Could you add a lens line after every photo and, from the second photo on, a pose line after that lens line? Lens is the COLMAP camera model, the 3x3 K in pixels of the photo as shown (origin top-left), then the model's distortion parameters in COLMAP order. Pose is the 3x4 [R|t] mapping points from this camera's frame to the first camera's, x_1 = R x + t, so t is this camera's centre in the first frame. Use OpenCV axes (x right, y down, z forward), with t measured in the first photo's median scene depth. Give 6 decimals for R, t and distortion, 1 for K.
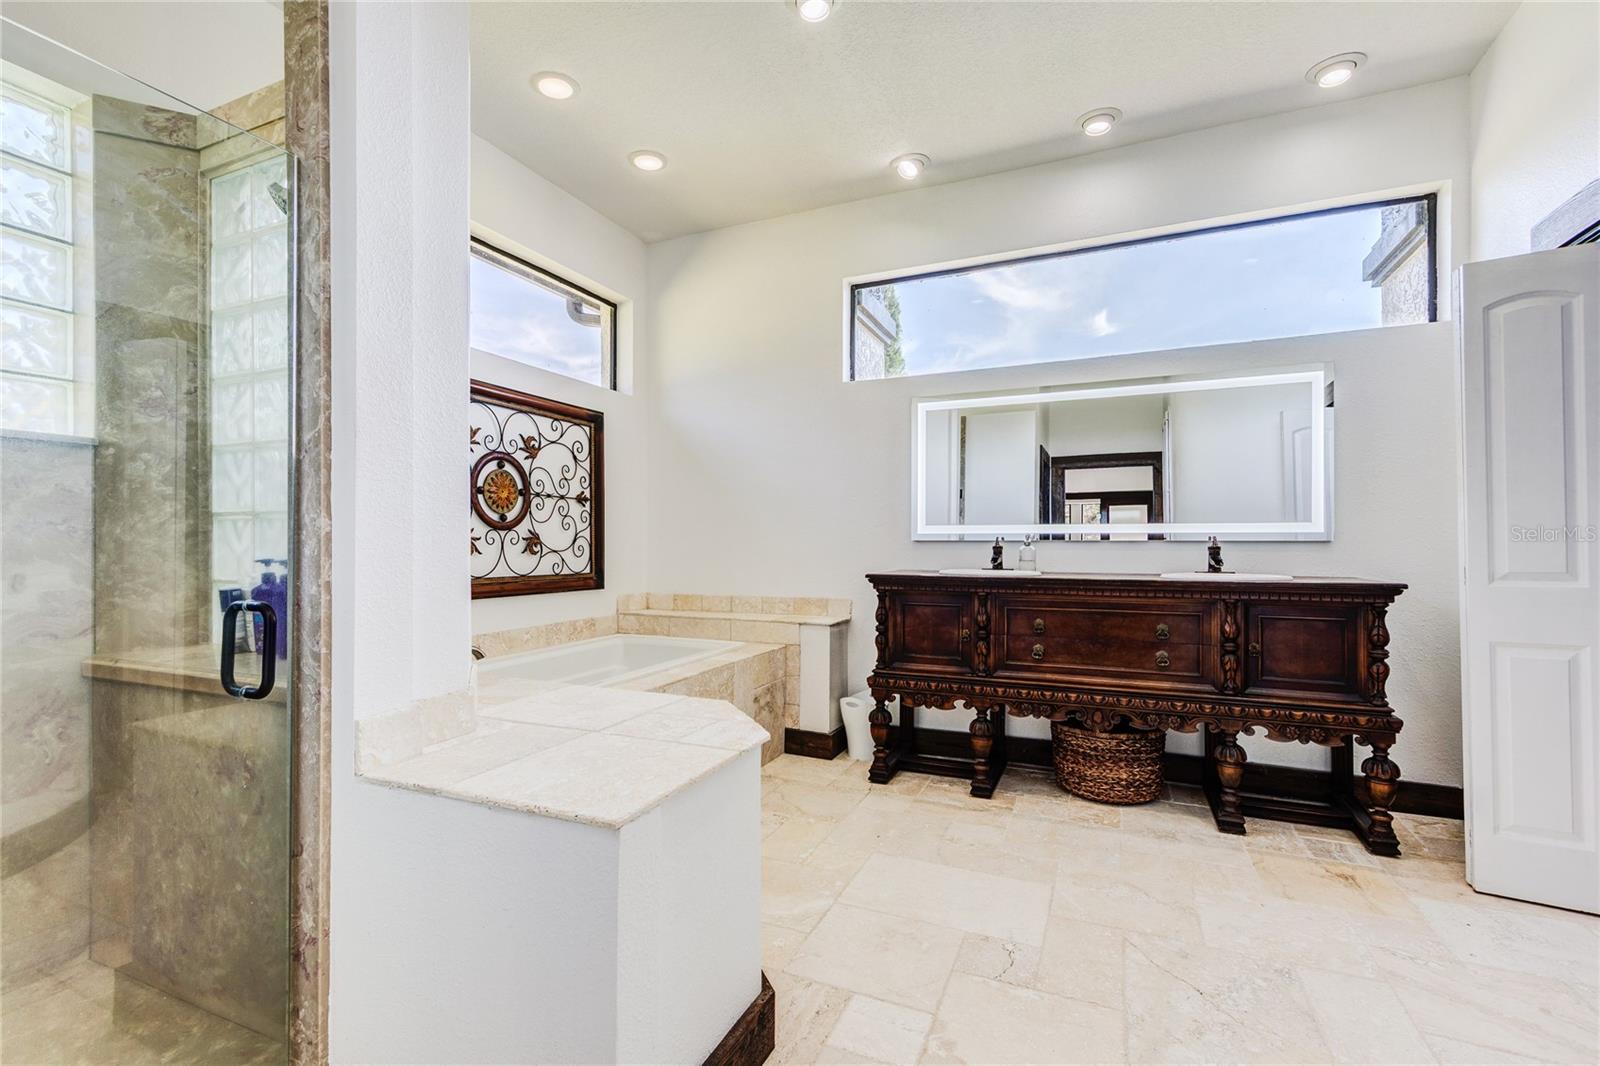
lens RADIAL K [[728.7, 0, 785.5], [0, 728.7, 539.6], [0, 0, 1]] dist [0.008600, -0.001287]
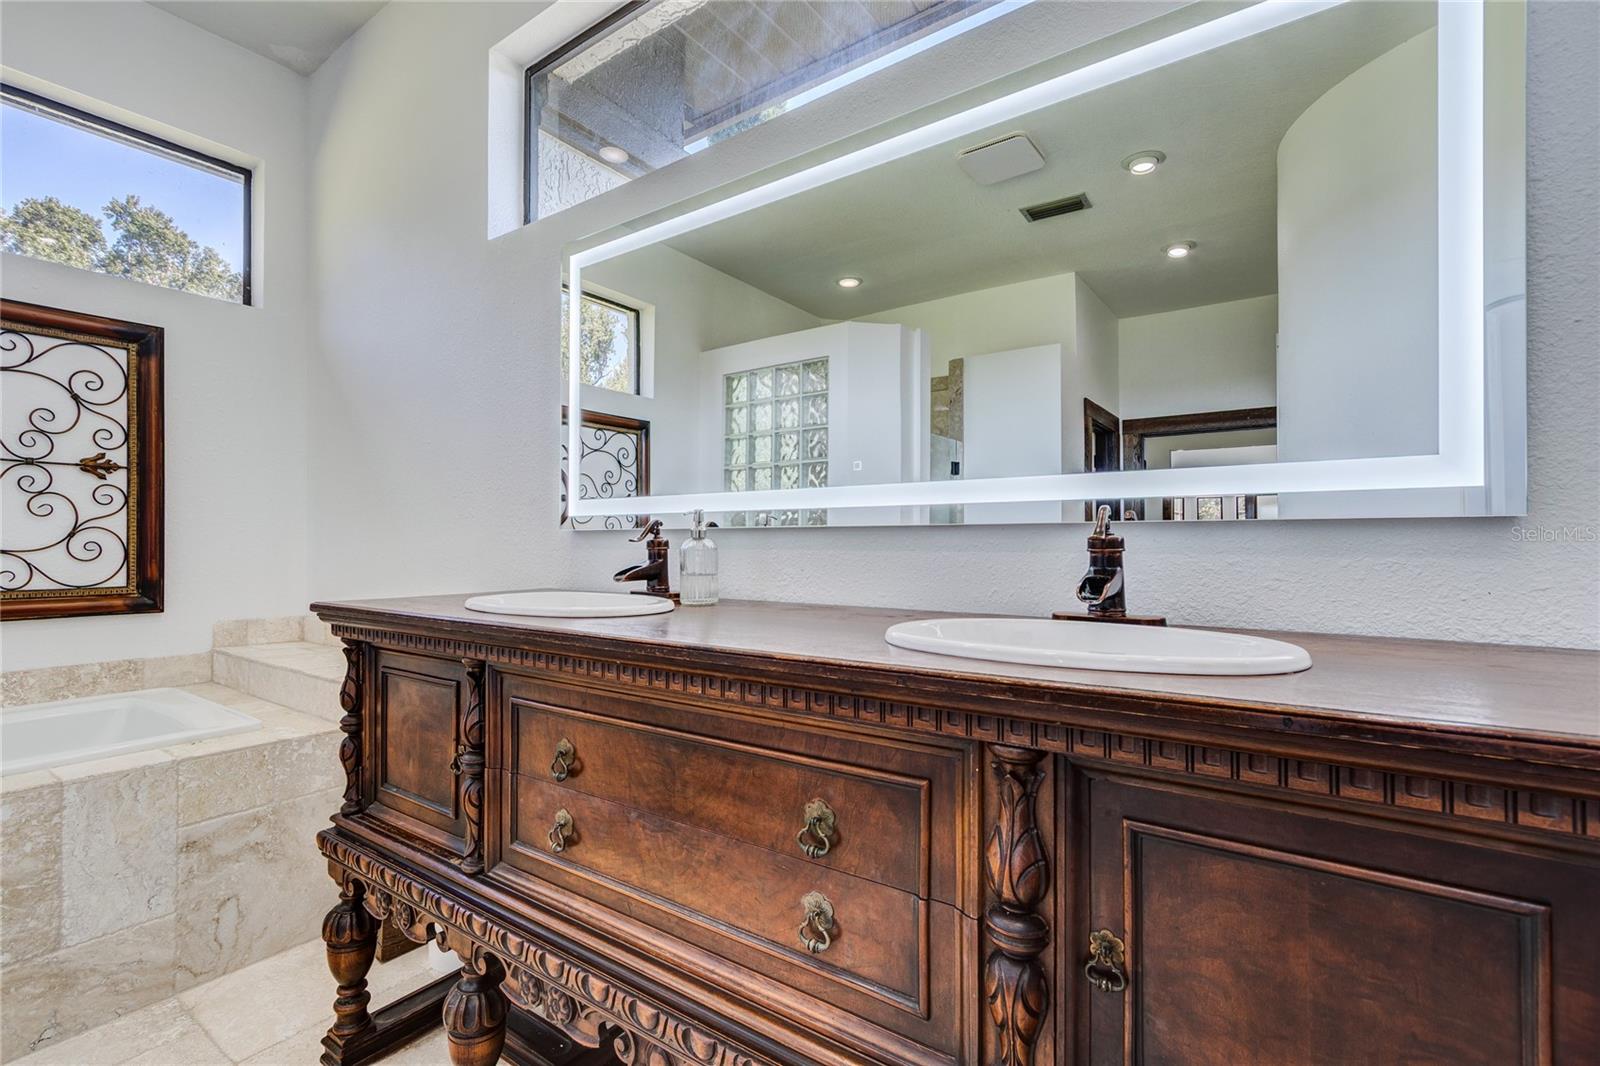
lens RADIAL K [[729.9, 0, 785.7], [0, 729.9, 538.4], [0, 0, 1]] dist [0.006205, -0.002502]
pose [[0.979036, -0.003039, -0.203664, 0.489886], [0.002665, 0.999994, -0.002111, 0.009262], [0.203669, 0.001524, 0.979039, 0.618279]]
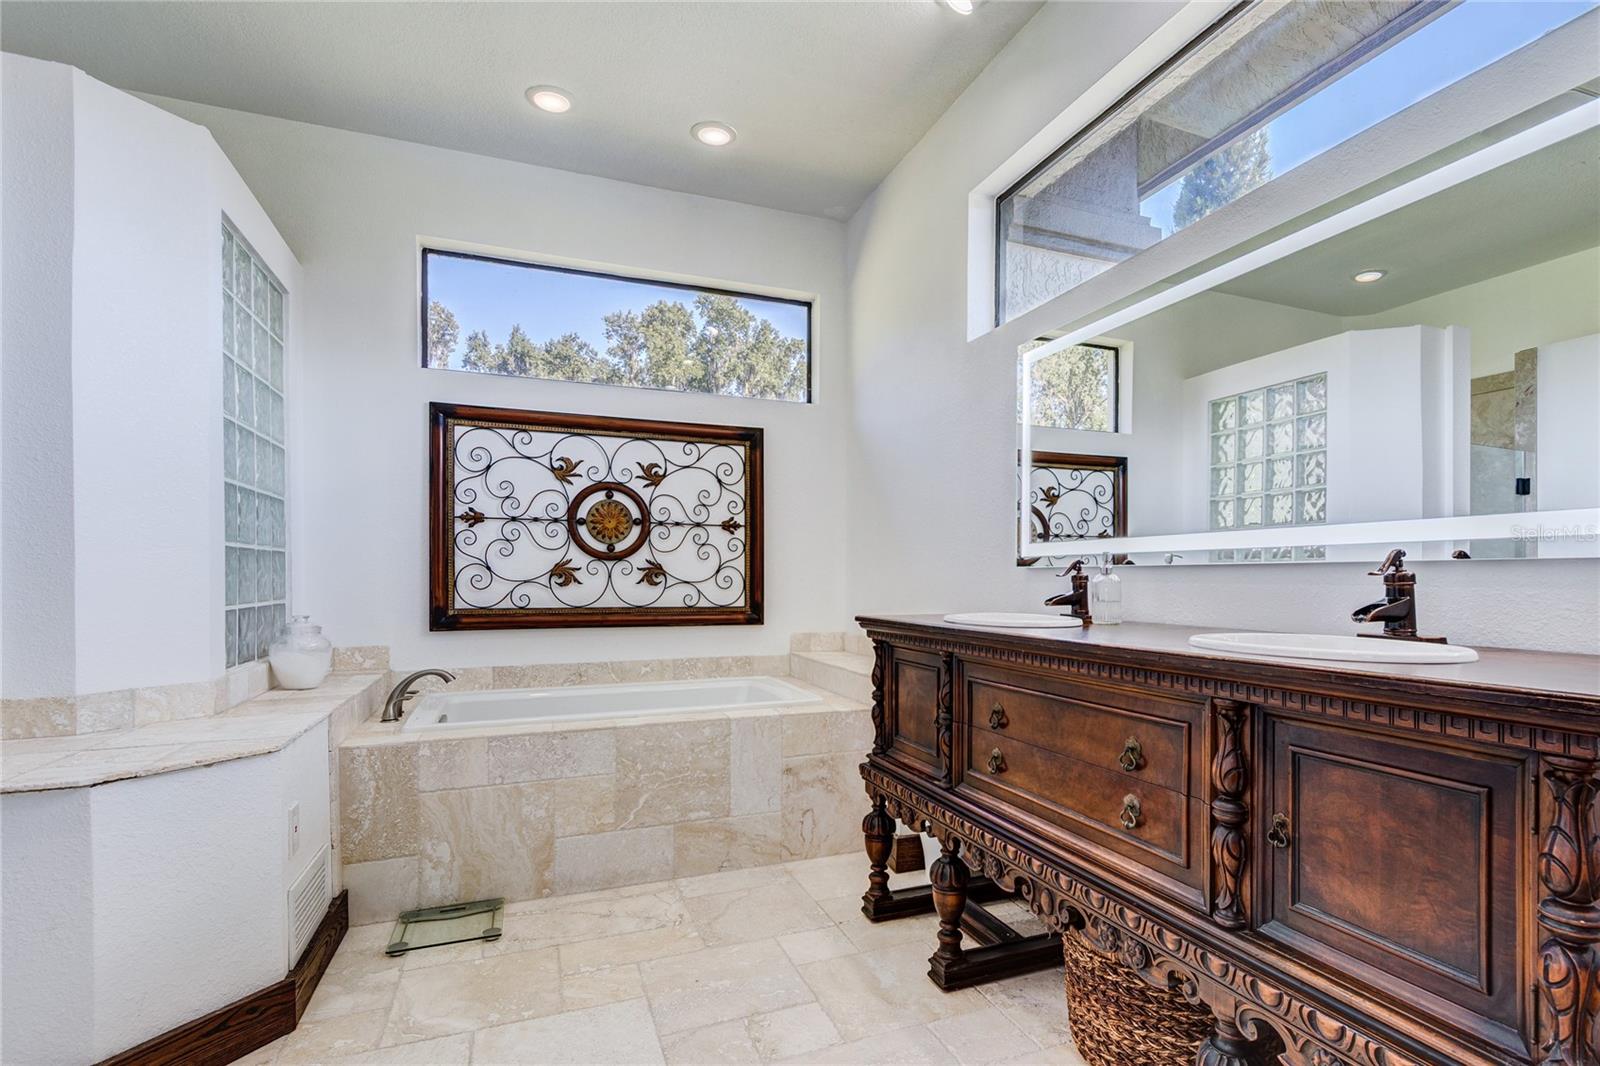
lens RADIAL K [[813.9, 0, 869.6], [0, 813.9, 580.9], [0, 0, 1]] dist [0.011524, -0.000913]
pose [[0.737126, 0.002474, -0.675751, 0.649158], [0.002274, 0.999979, 0.006141, 0.009174], [0.675751, -0.006064, 0.737105, 0.433674]]
